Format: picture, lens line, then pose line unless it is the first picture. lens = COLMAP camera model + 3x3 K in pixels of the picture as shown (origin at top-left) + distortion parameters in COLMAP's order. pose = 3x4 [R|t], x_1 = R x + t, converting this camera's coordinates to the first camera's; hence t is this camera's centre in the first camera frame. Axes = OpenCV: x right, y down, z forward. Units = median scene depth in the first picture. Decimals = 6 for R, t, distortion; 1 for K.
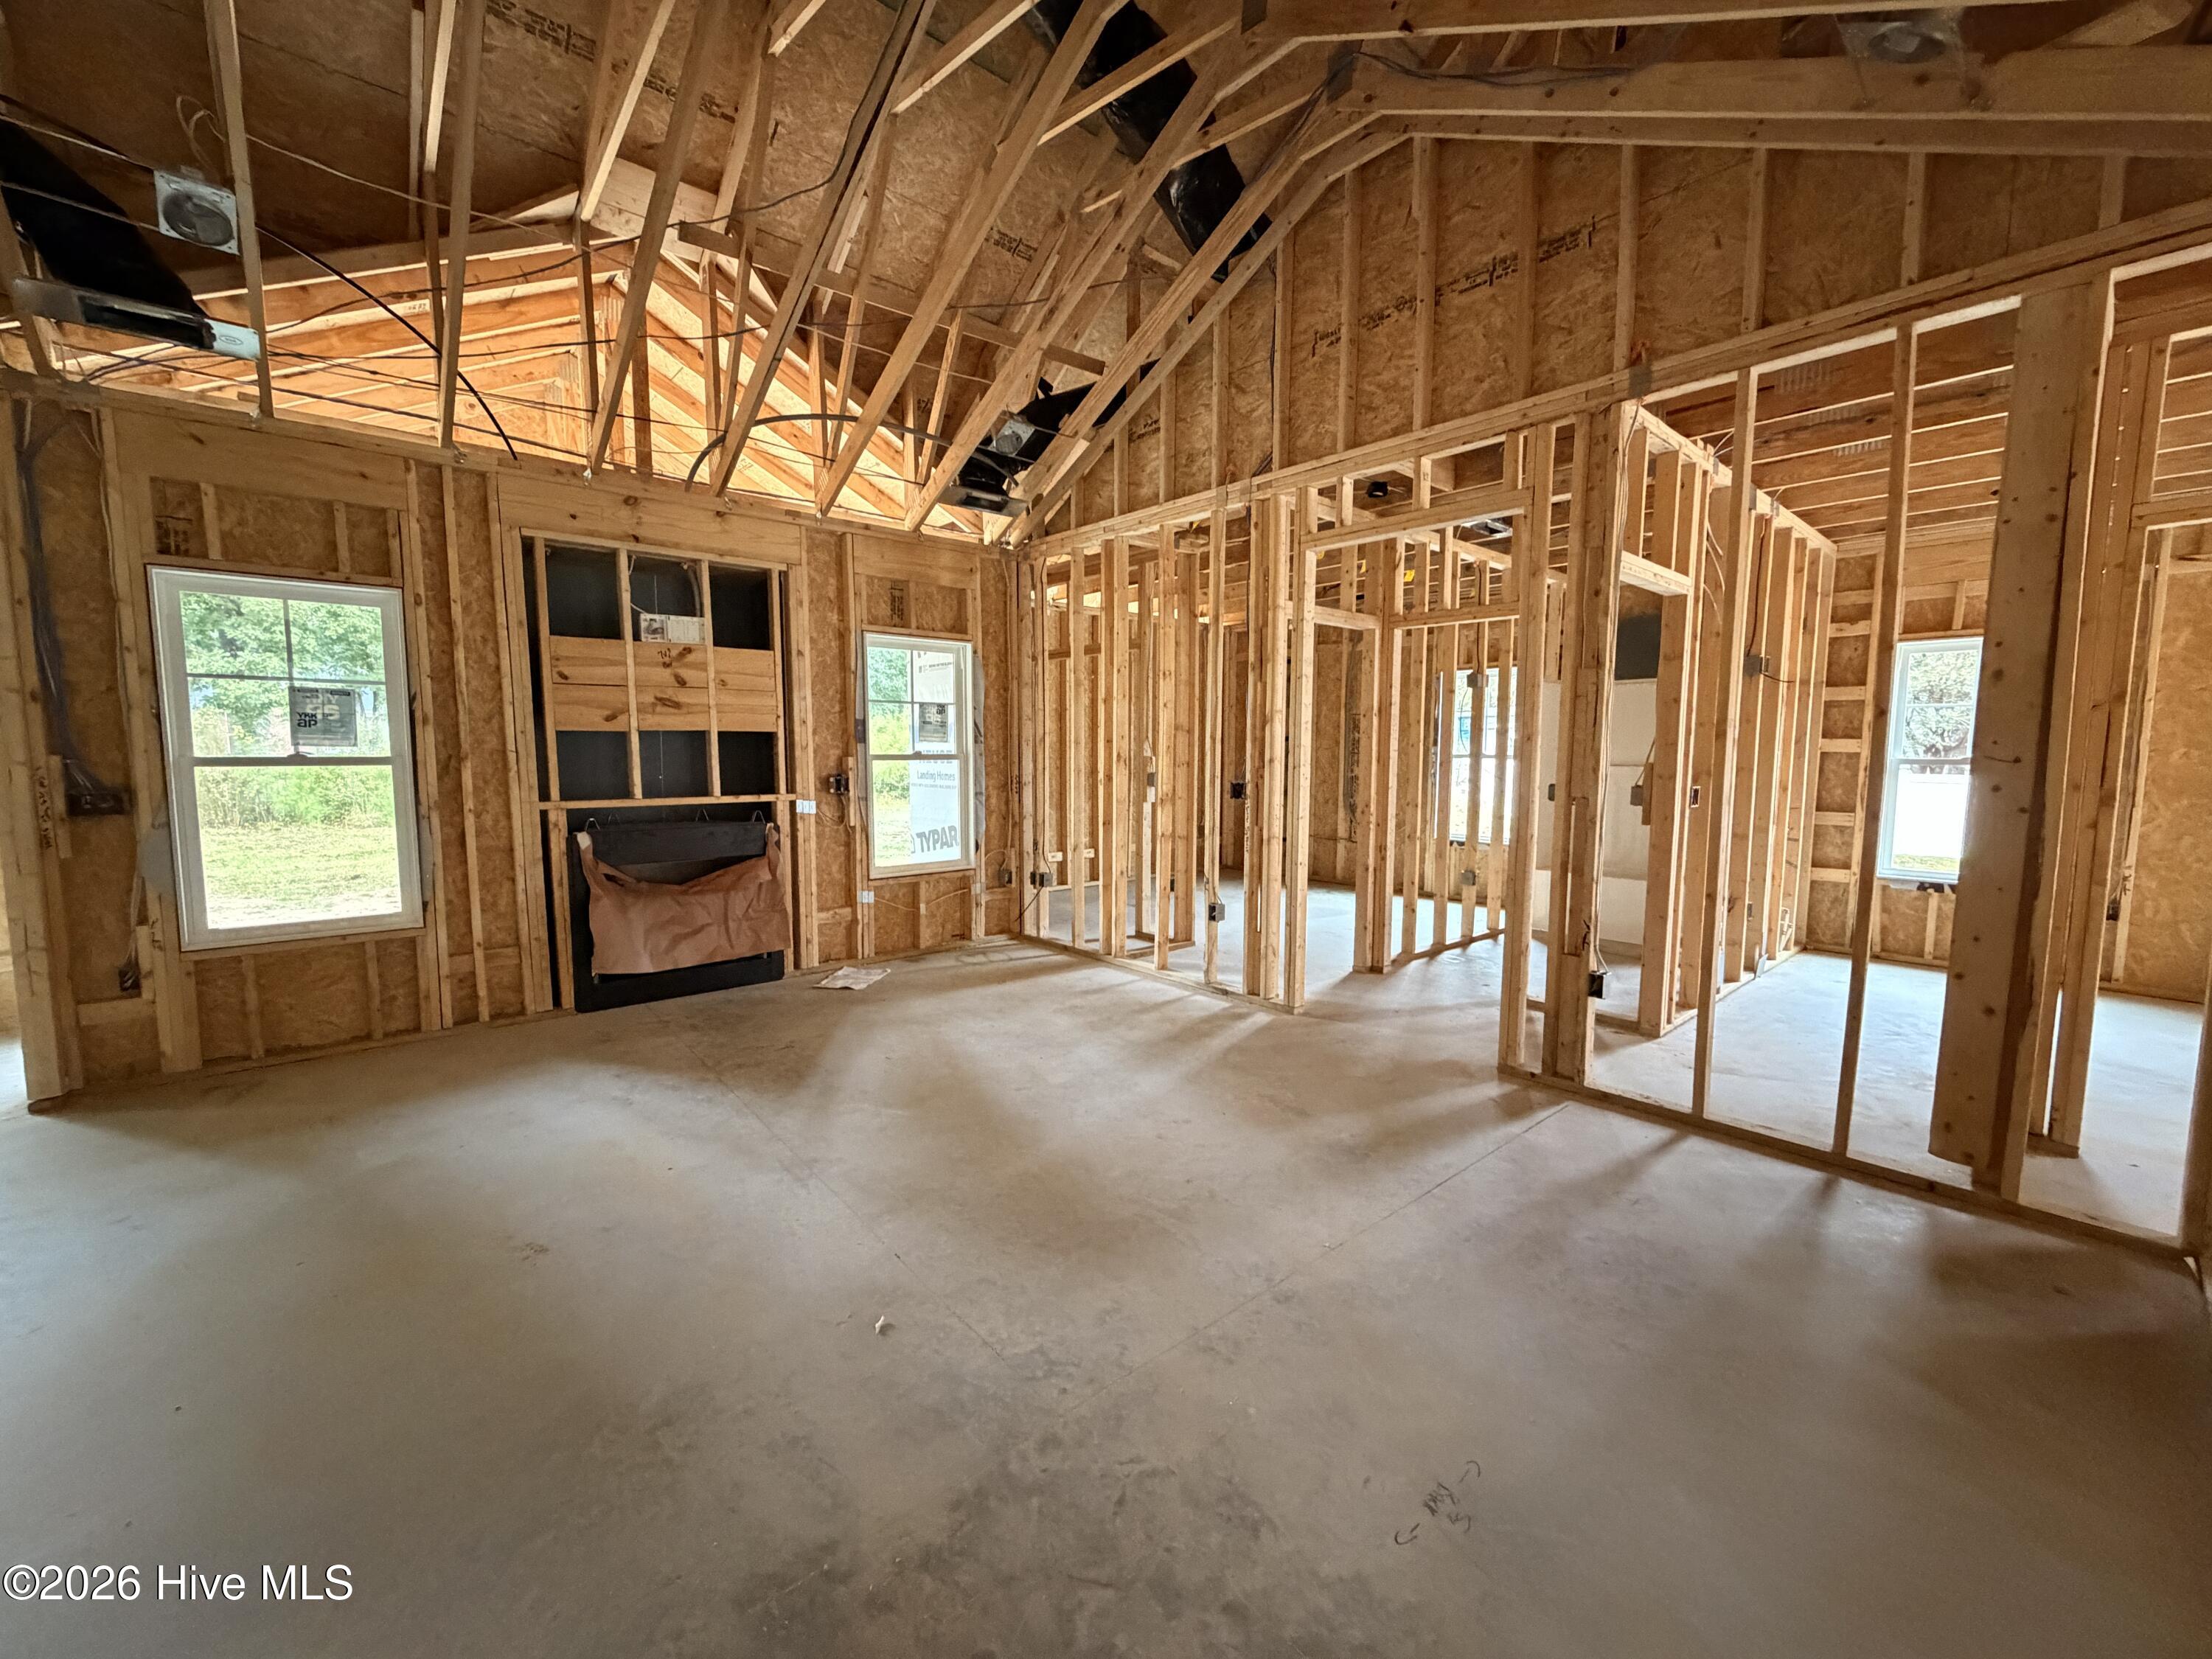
lens RADIAL K [[884.1, 0, 1100.5], [0, 884.1, 827.3], [0, 0, 1]] dist [0.000086, 0.000234]
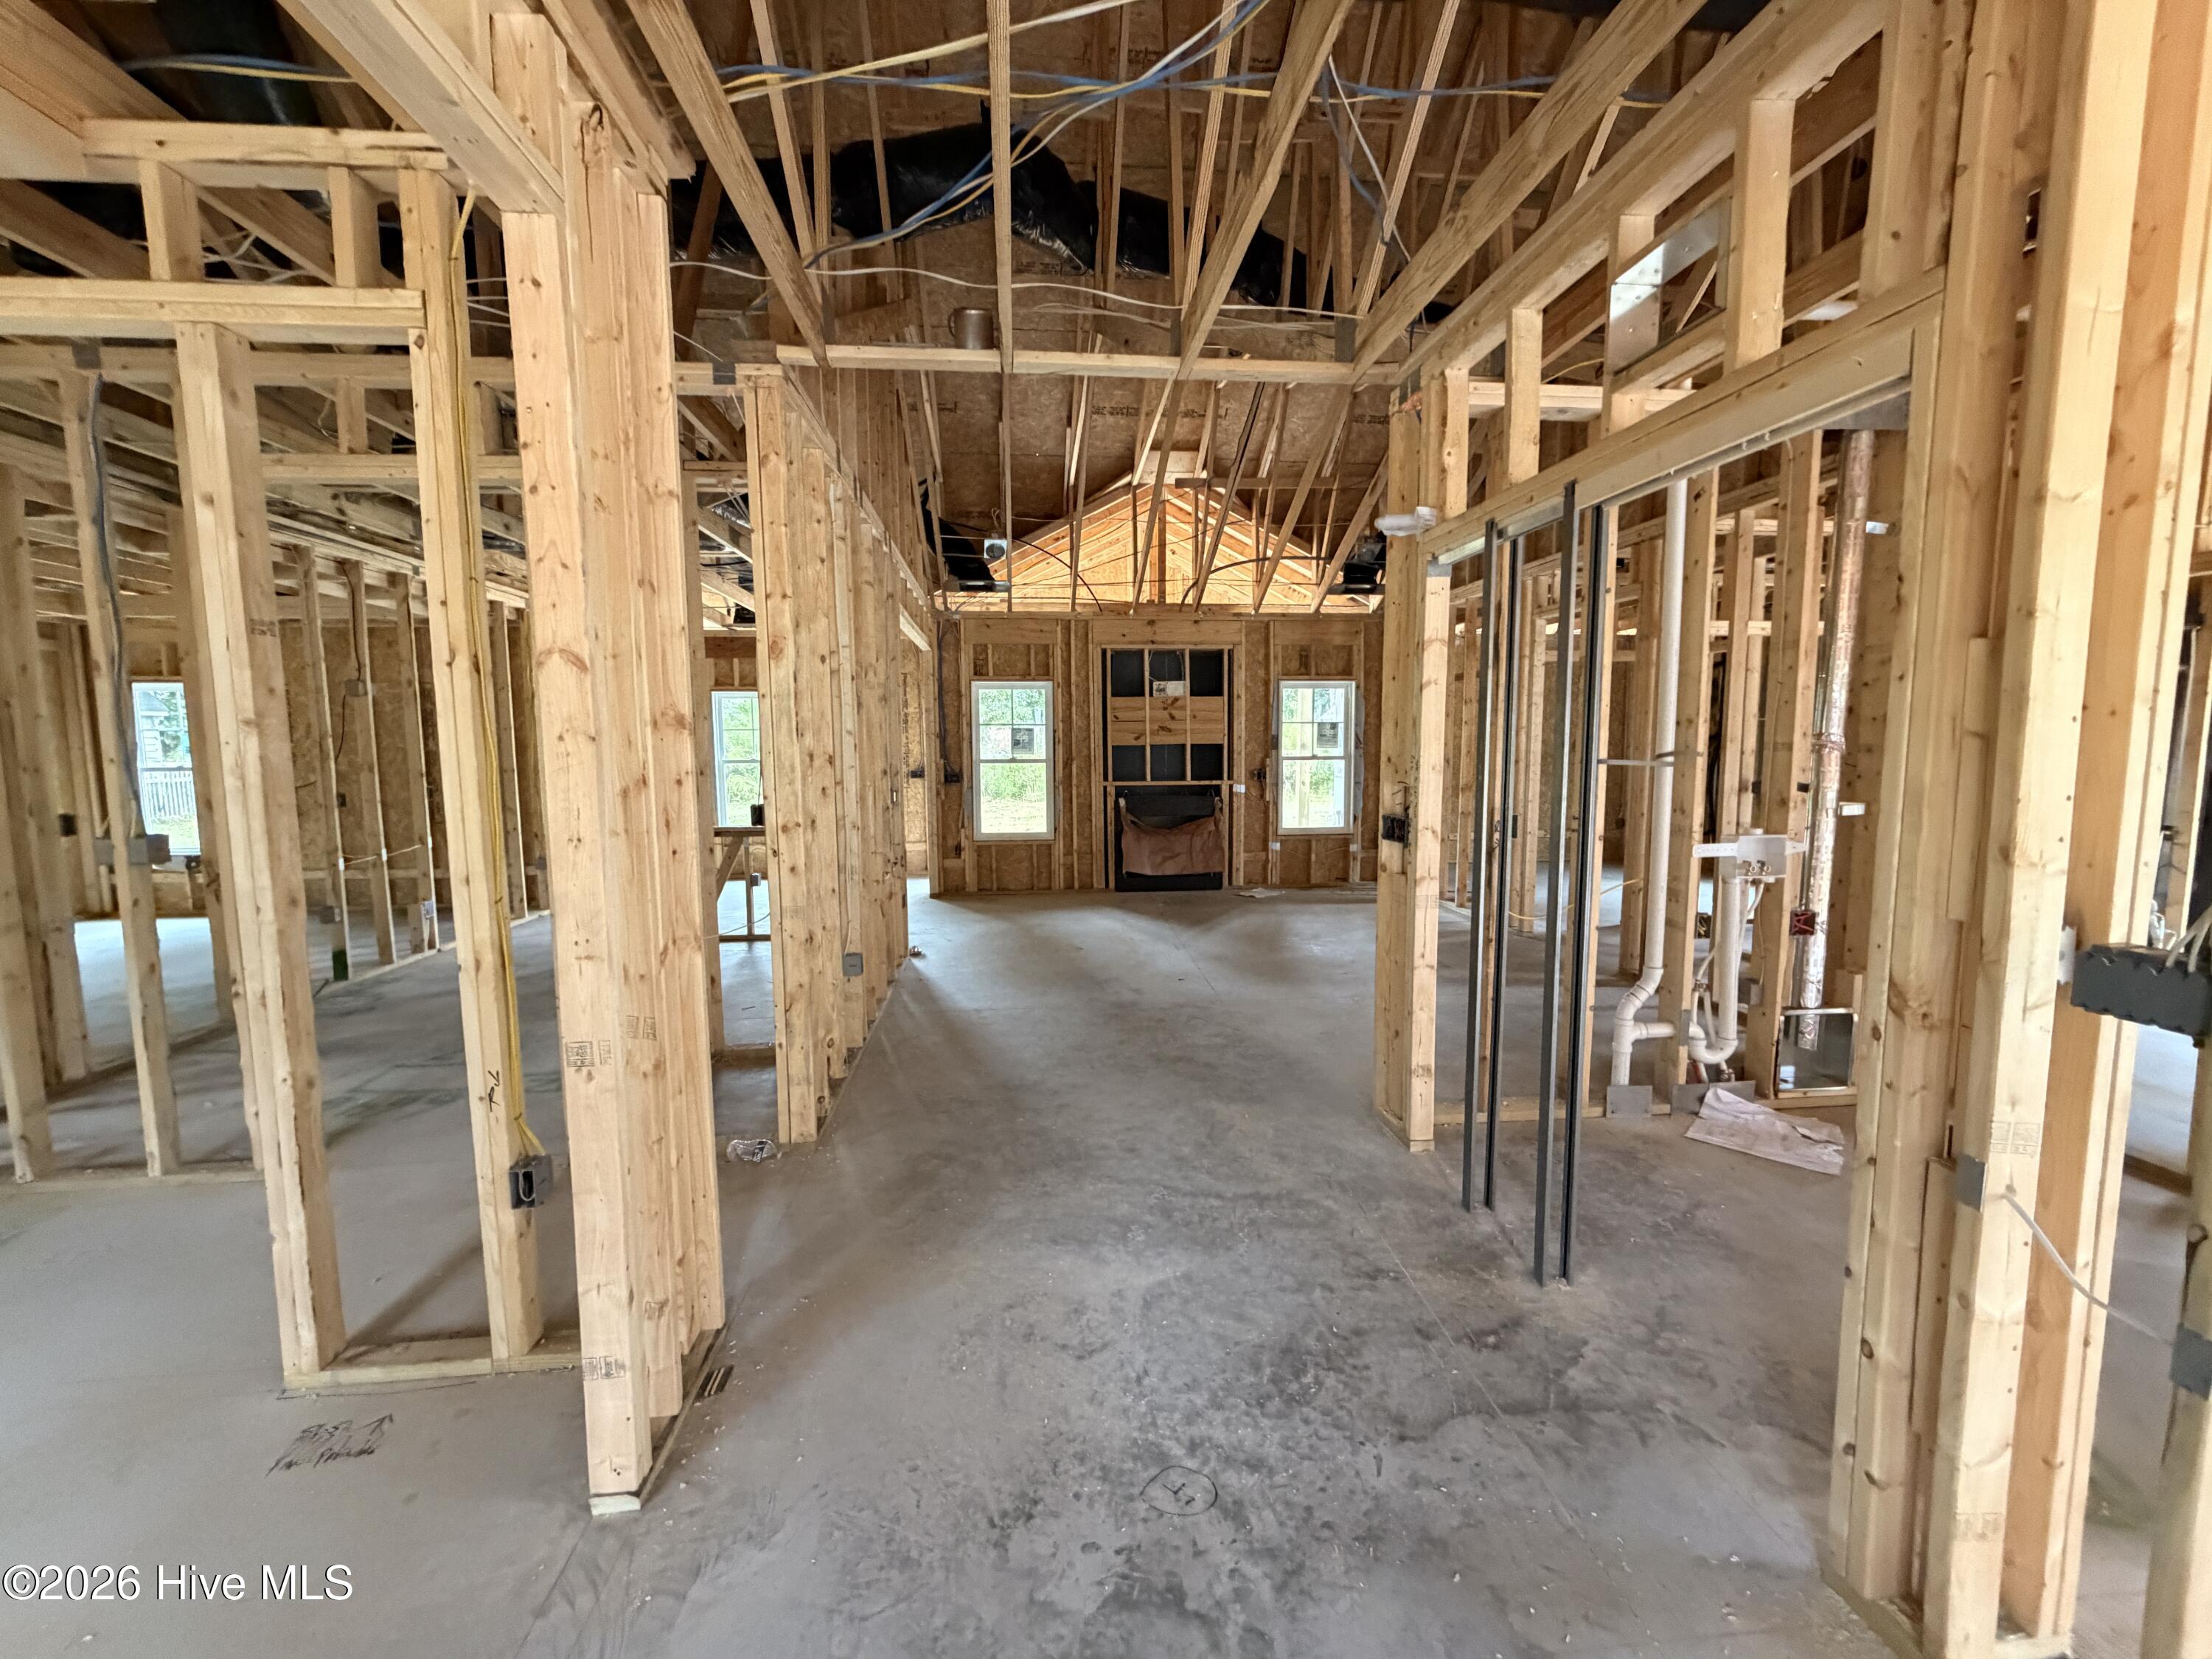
lens RADIAL K [[884.1, 0, 1100.5], [0, 884.1, 827.3], [0, 0, 1]] dist [0.000086, 0.000234]
pose [[0.815671, 0.047012, -0.576603, 0.468157], [-0.043635, 0.998853, 0.019712, 0.032107], [0.576868, 0.009082, 0.816787, -0.572618]]
